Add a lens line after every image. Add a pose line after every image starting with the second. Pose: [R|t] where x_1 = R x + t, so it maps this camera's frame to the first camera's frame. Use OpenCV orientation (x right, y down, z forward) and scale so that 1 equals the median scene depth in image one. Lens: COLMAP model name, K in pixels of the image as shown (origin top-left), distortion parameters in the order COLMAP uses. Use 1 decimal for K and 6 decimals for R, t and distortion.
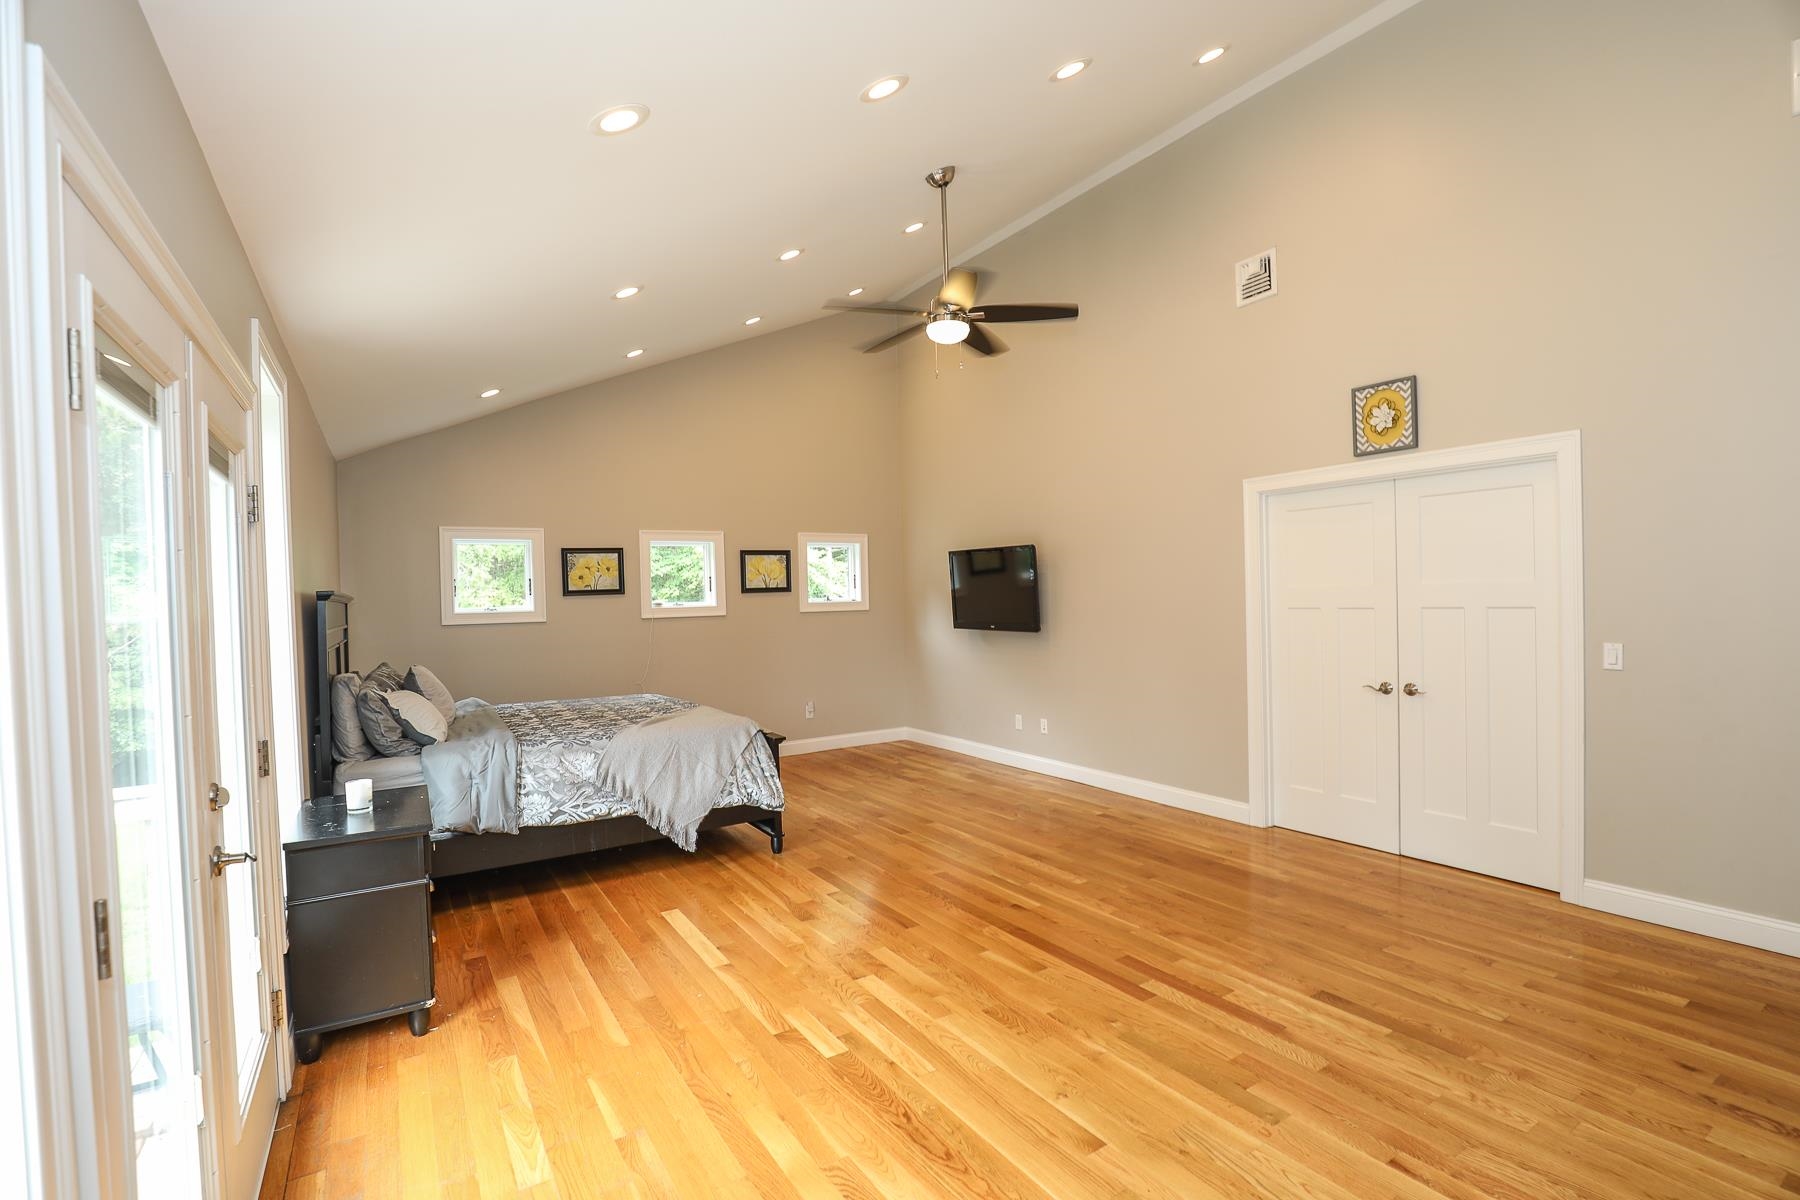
lens RADIAL K [[835.5, 0, 901.3], [0, 835.5, 611.7], [0, 0, 1]] dist [-0.024739, -0.000512]
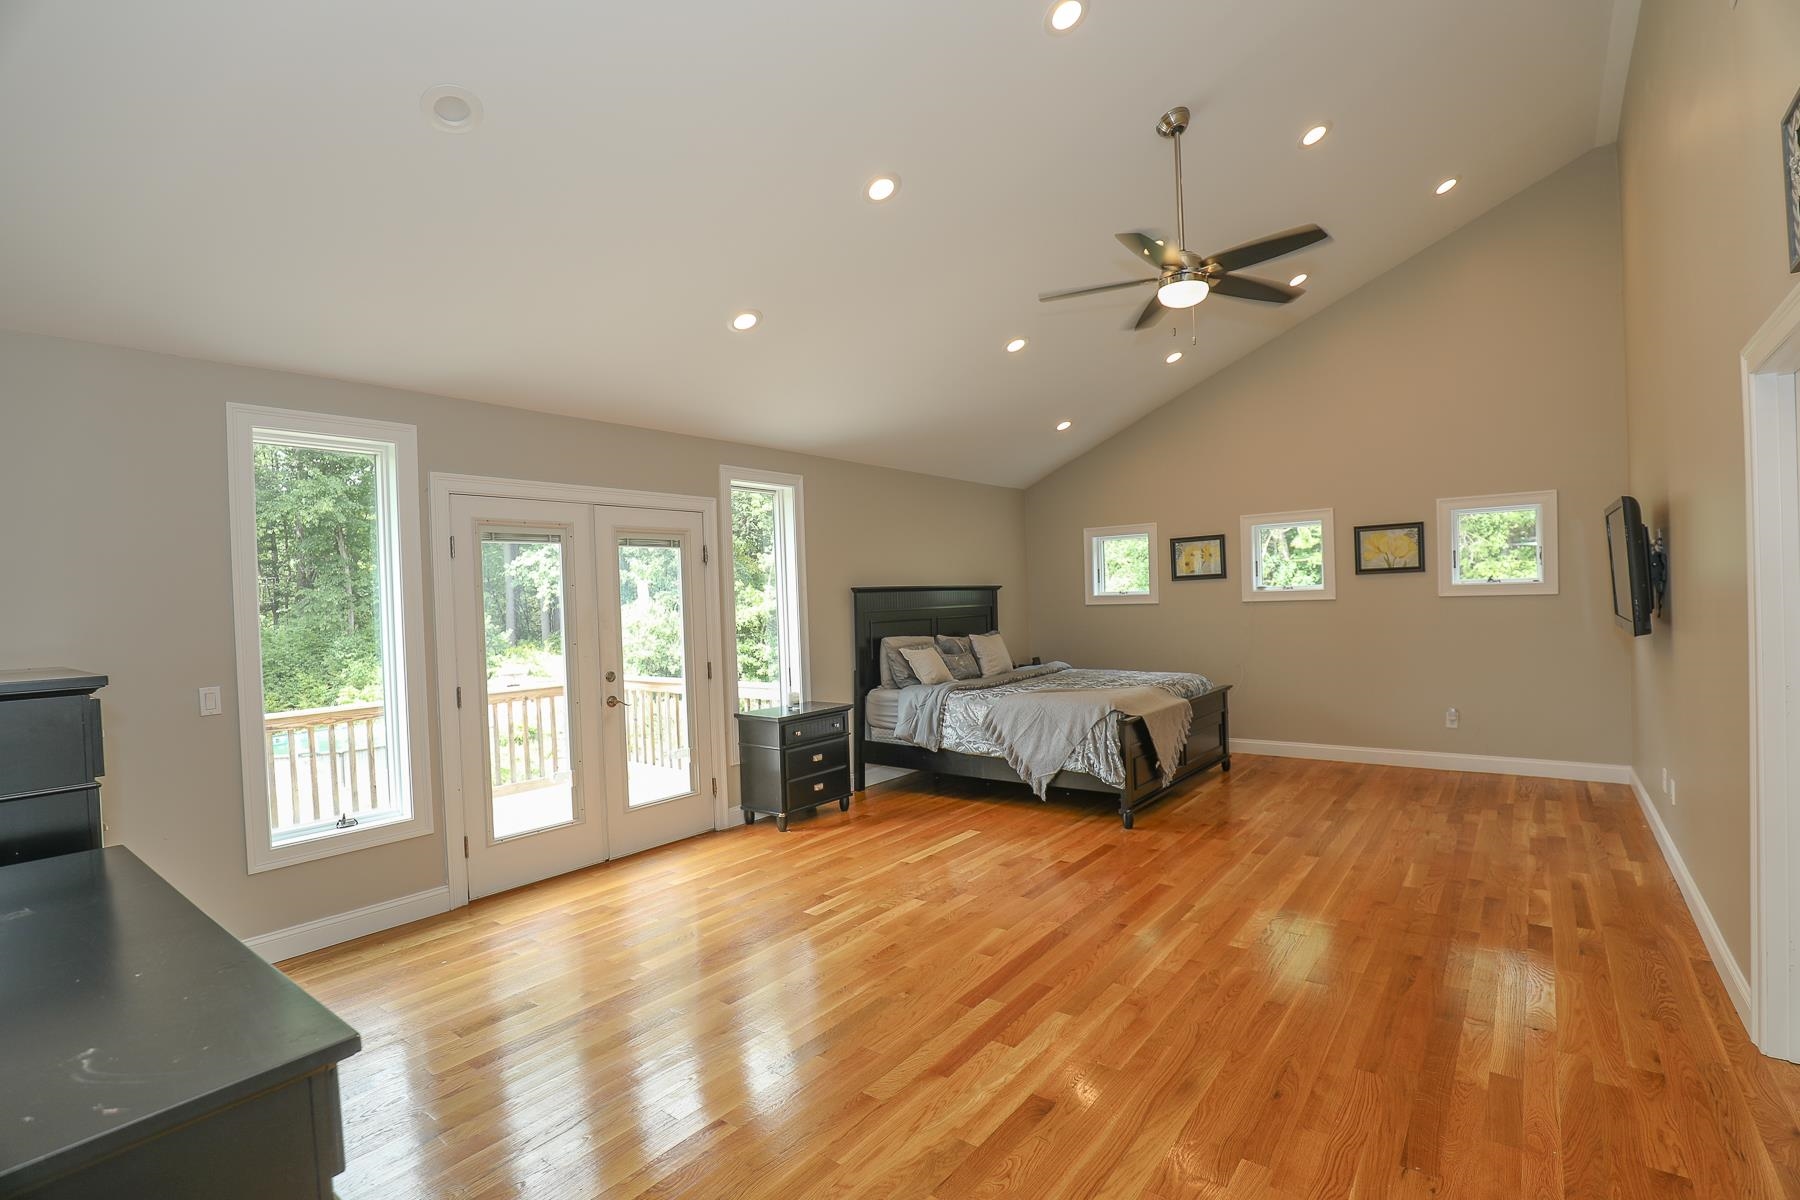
lens RADIAL K [[835.5, 0, 901.3], [0, 835.5, 611.7], [0, 0, 1]] dist [-0.024739, -0.000512]
pose [[0.335084, 0.029015, -0.941741, 0.815858], [0.006139, 0.999437, 0.032977, -0.025370], [0.942168, -0.016832, 0.334717, 0.412979]]
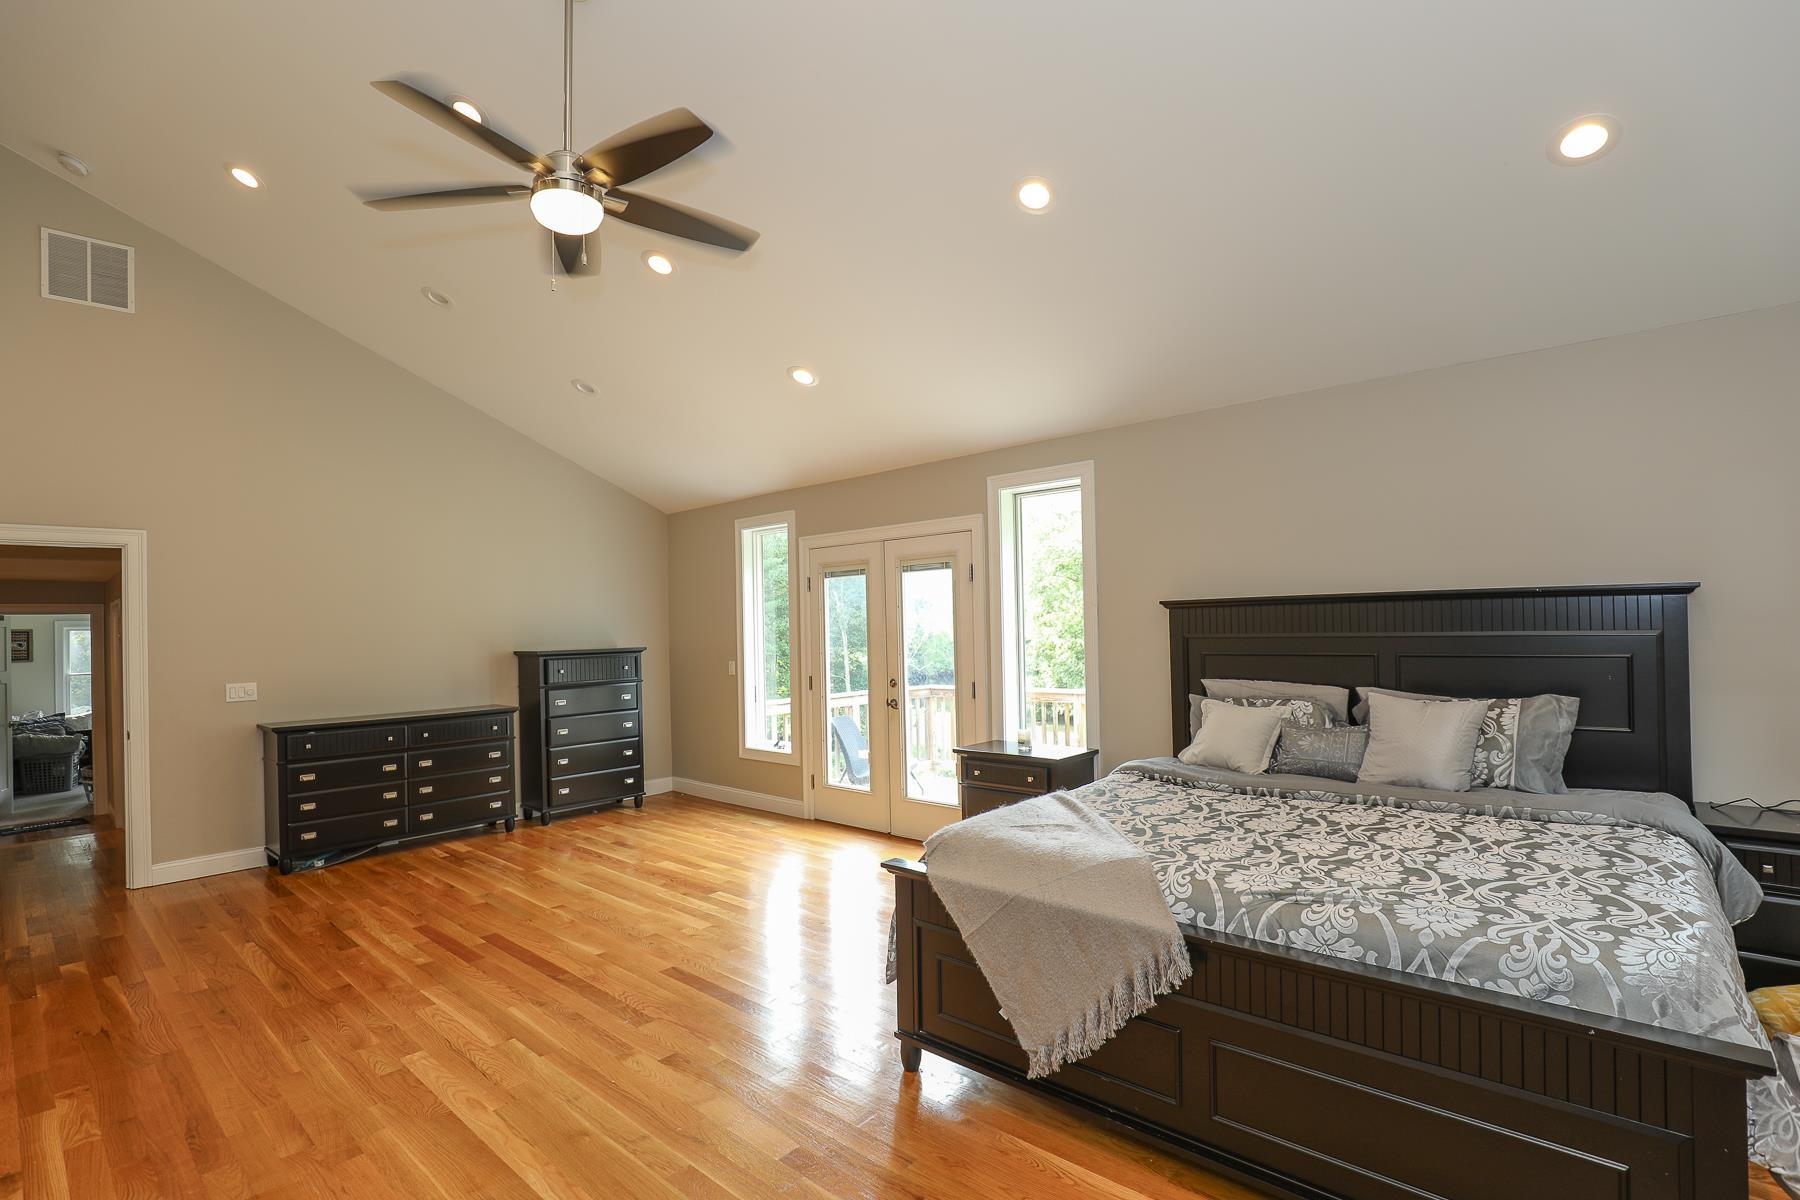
lens RADIAL K [[835.5, 0, 901.3], [0, 835.5, 611.7], [0, 0, 1]] dist [-0.024739, -0.000512]
pose [[-0.961808, 0.043837, -0.270191, -0.005183], [0.042666, 0.999037, 0.010206, -0.031006], [0.270378, -0.001712, -0.962753, 1.692044]]
